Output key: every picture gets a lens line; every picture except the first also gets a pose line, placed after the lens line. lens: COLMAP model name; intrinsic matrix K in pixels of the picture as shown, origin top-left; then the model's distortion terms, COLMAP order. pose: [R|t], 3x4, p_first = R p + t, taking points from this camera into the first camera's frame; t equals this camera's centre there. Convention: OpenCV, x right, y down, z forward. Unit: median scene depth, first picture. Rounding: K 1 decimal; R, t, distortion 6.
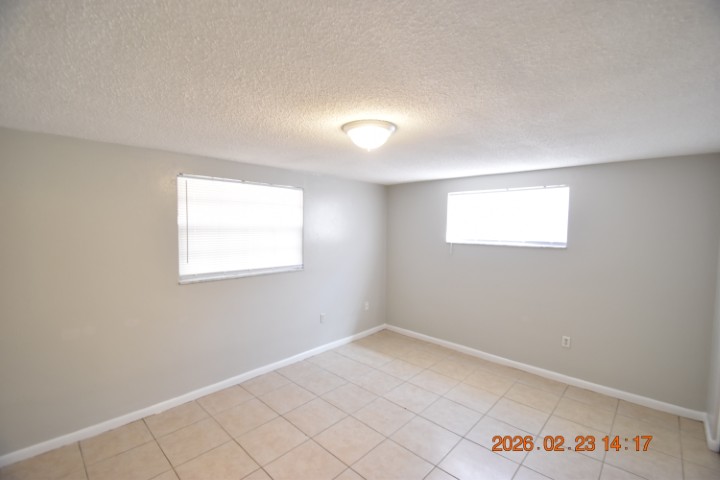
lens RADIAL K [[314.7, 0, 361.6], [0, 314.7, 241.2], [0, 0, 1]] dist [0.002125, -0.000200]
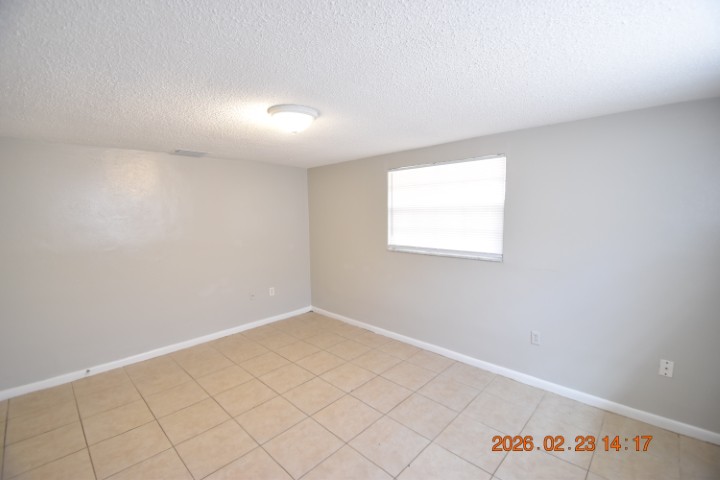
lens RADIAL K [[315.8, 0, 358.3], [0, 315.8, 243.4], [0, 0, 1]] dist [0.002478, -0.007036]
pose [[-0.012516, 0.094430, -0.995453, 0.674537], [-0.031782, 0.994990, 0.094786, -0.017787], [0.999416, 0.032823, -0.009452, 0.752708]]
